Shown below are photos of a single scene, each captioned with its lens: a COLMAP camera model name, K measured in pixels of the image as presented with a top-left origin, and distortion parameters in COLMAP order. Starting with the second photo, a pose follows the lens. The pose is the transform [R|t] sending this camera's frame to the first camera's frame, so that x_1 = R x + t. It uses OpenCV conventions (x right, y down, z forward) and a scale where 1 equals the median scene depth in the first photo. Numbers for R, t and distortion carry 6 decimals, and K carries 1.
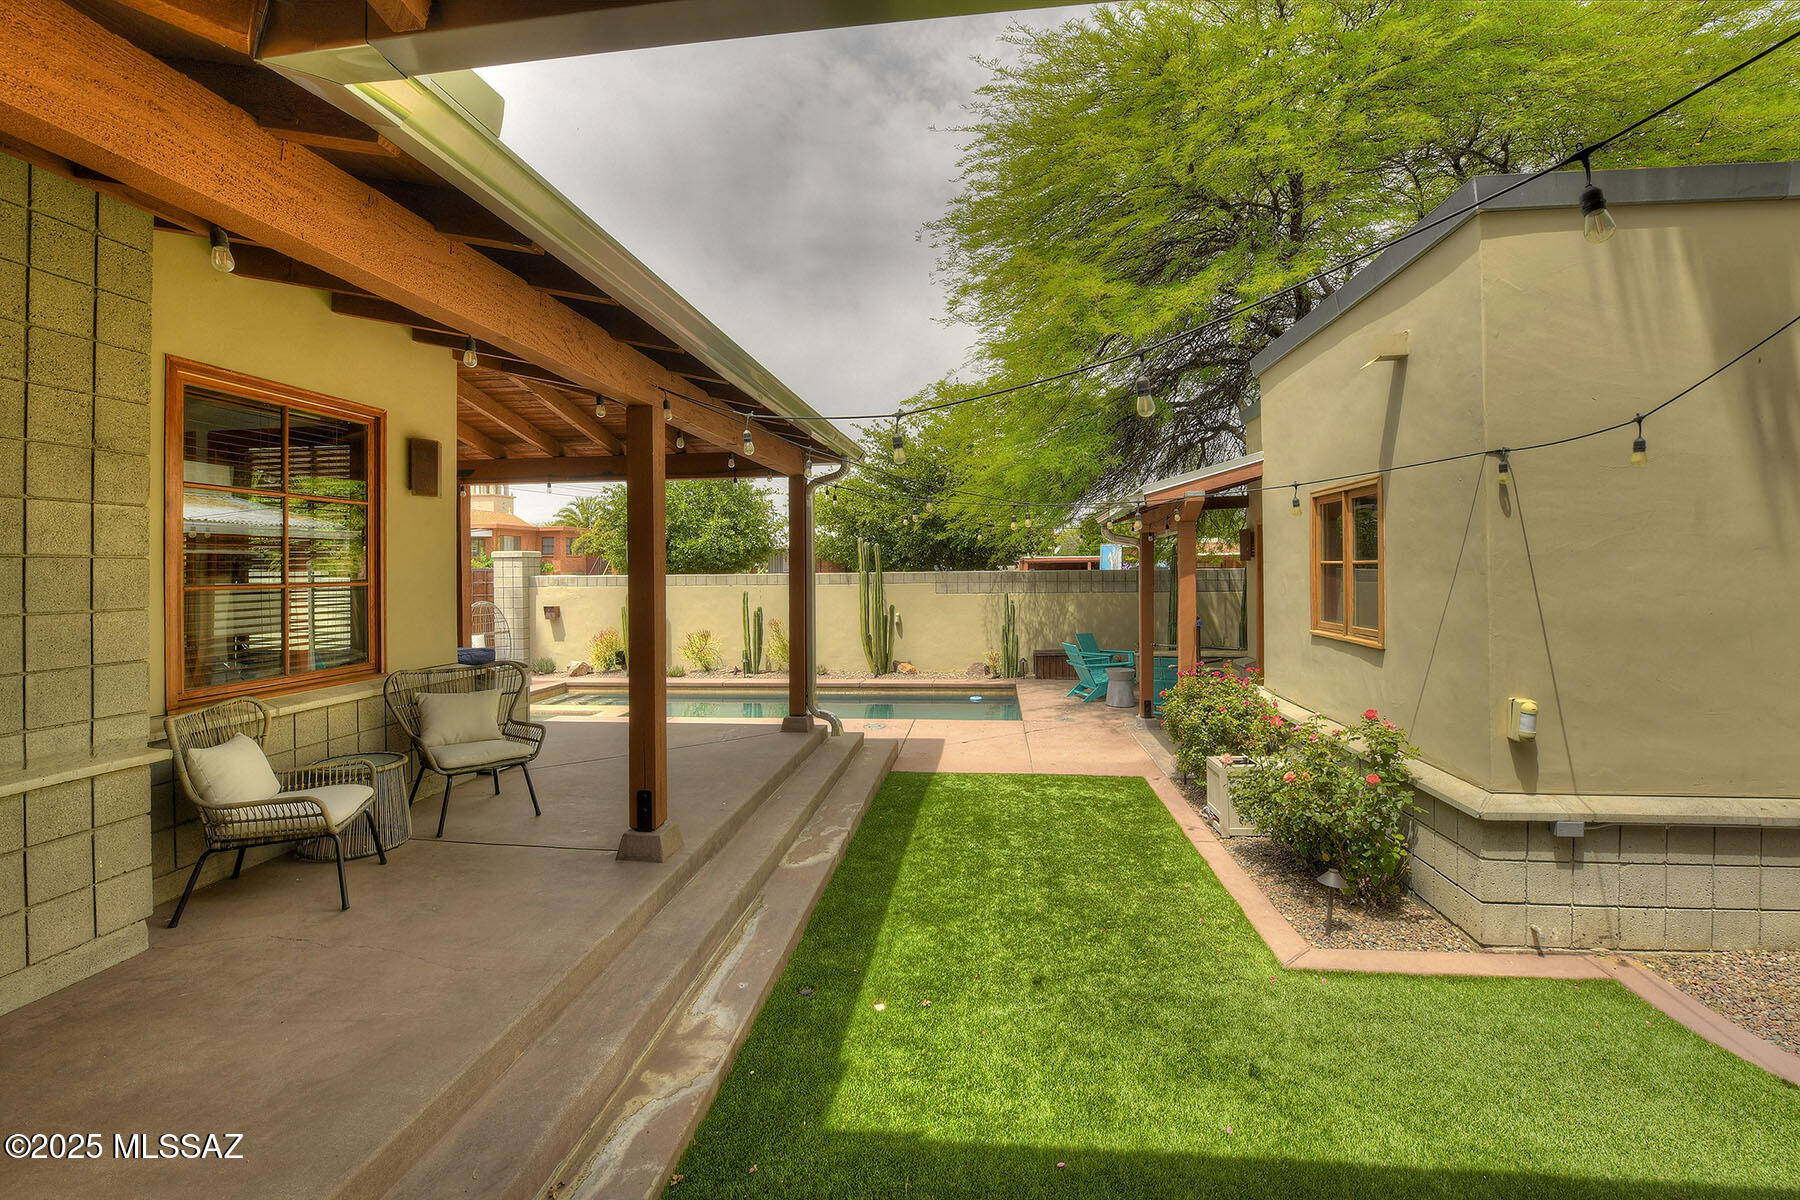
lens RADIAL K [[818.3, 0, 900.0], [0, 818.3, 600.0], [0, 0, 1]] dist [-0.015434, -0.000193]
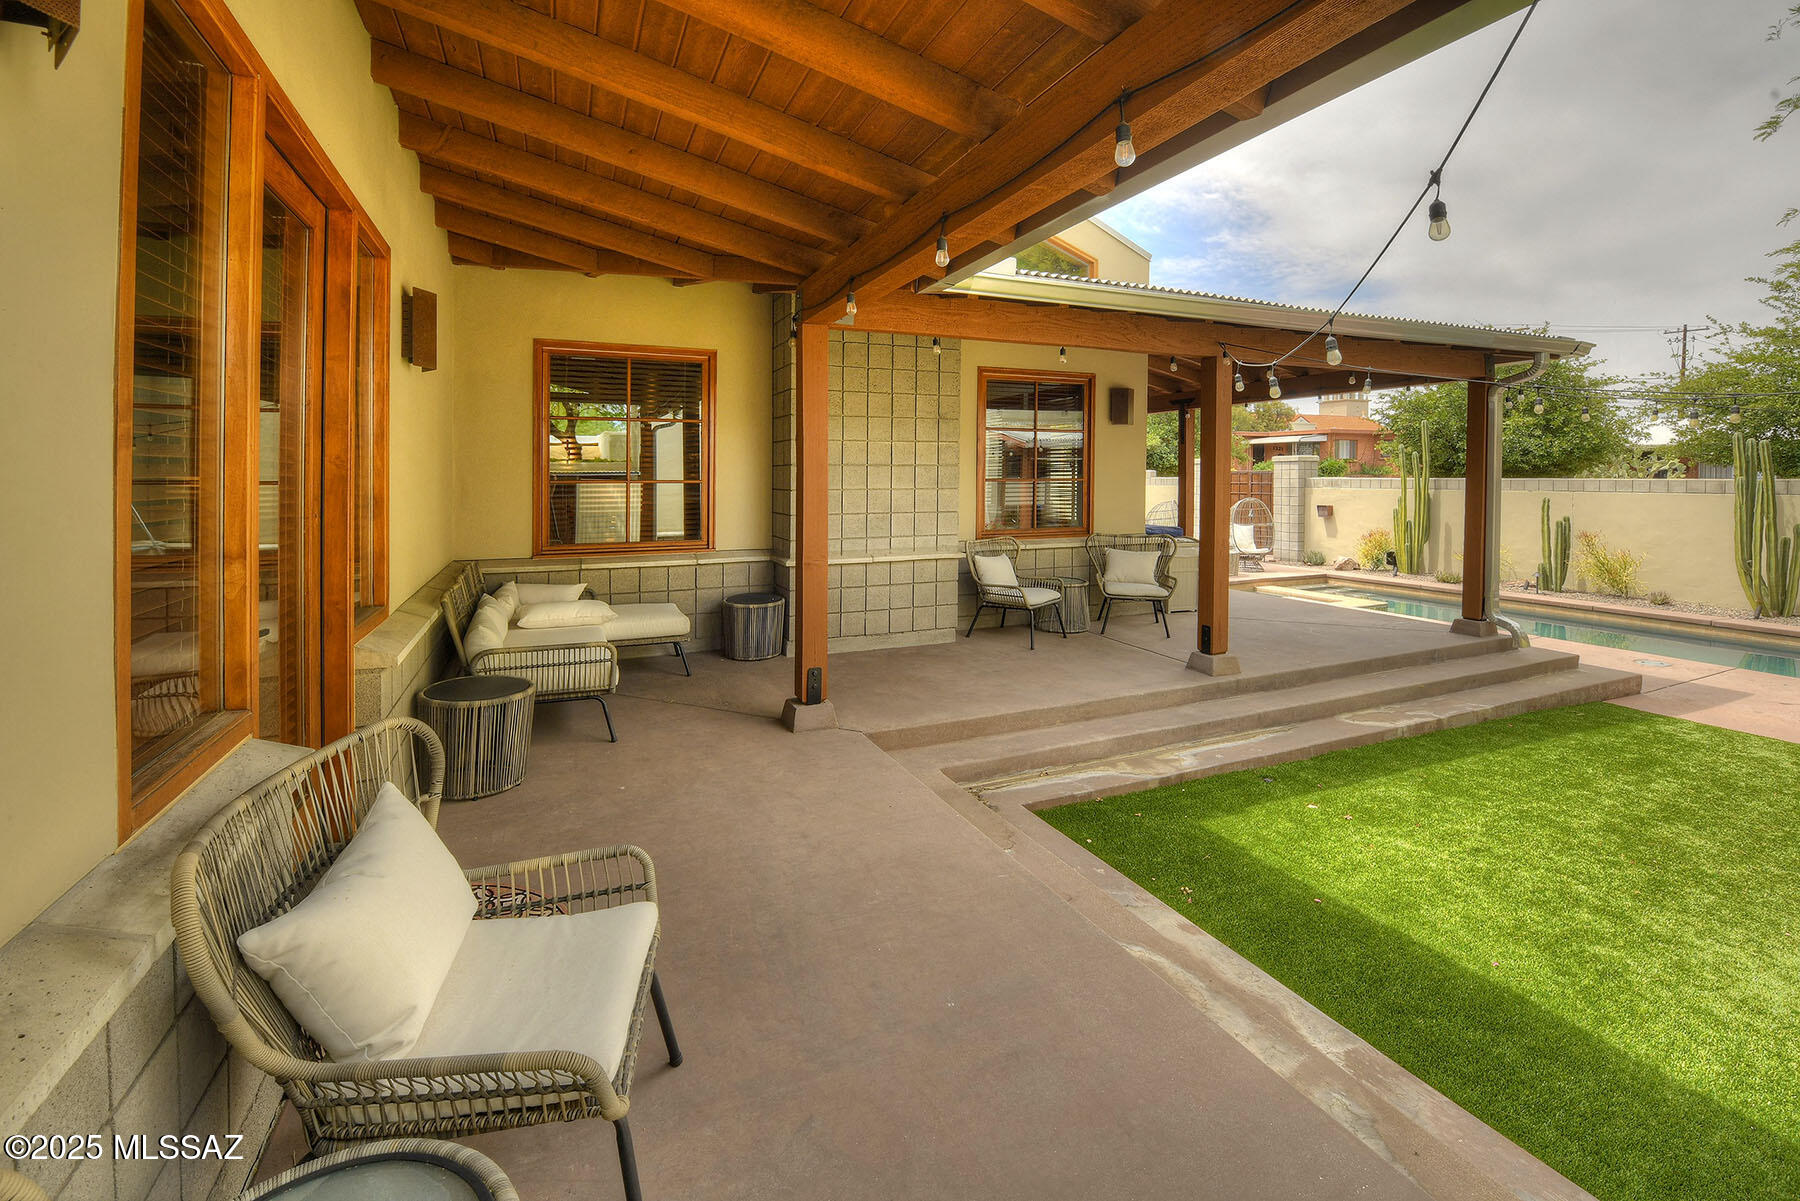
lens RADIAL K [[735.1, 0, 887.7], [0, 735.1, 603.9], [0, 0, 1]] dist [-0.013689, -0.000605]
pose [[0.523716, 0.153650, -0.837922, 0.436382], [-0.033871, 0.986578, 0.159739, 0.004417], [0.851219, -0.055277, 0.521891, -0.151346]]
